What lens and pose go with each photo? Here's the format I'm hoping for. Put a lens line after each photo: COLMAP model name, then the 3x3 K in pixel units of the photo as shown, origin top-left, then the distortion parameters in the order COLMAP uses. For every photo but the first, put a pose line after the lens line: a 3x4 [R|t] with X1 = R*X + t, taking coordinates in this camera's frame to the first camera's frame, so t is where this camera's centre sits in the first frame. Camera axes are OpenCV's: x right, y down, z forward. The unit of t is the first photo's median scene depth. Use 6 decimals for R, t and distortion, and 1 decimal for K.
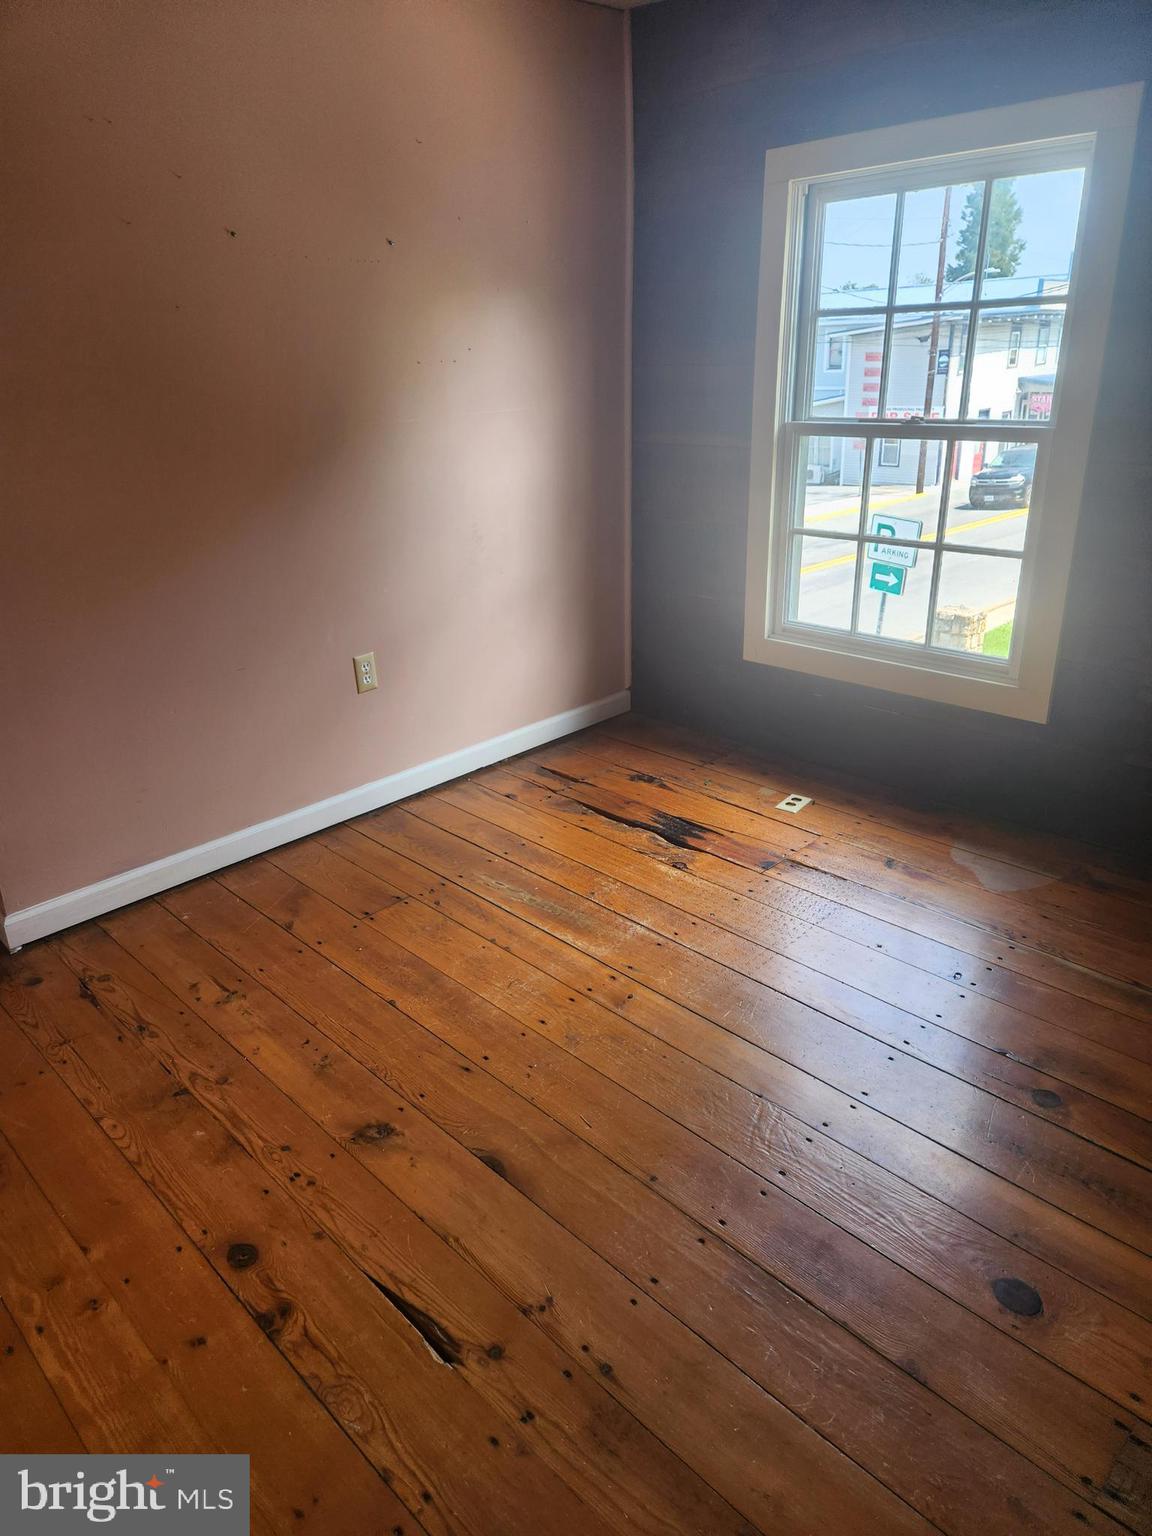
lens RADIAL K [[1042.5, 0, 564.0], [0, 1042.5, 765.2], [0, 0, 1]] dist [0.092697, -0.067483]
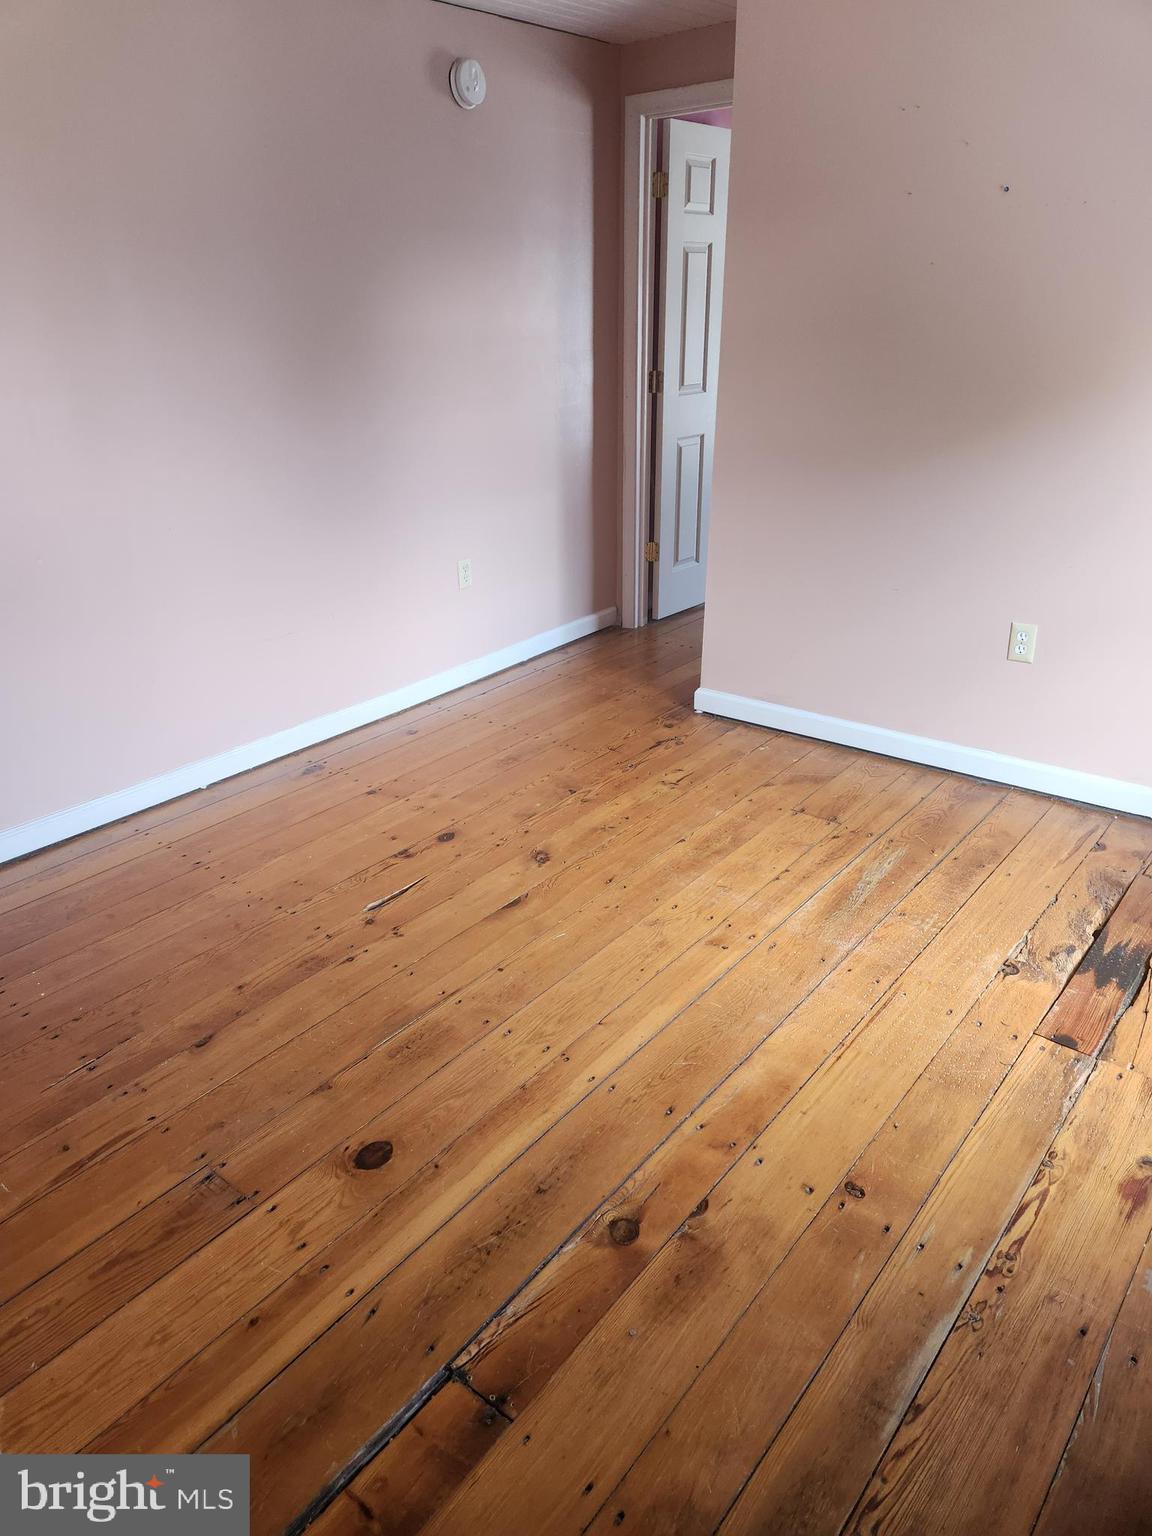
lens RADIAL K [[1042.5, 0, 564.0], [0, 1042.5, 765.2], [0, 0, 1]] dist [0.092697, -0.067483]
pose [[0.080790, 0.423045, -0.902500, 0.892392], [-0.356792, 0.857735, 0.370122, -0.257378], [0.930684, 0.292103, 0.220235, 0.553898]]
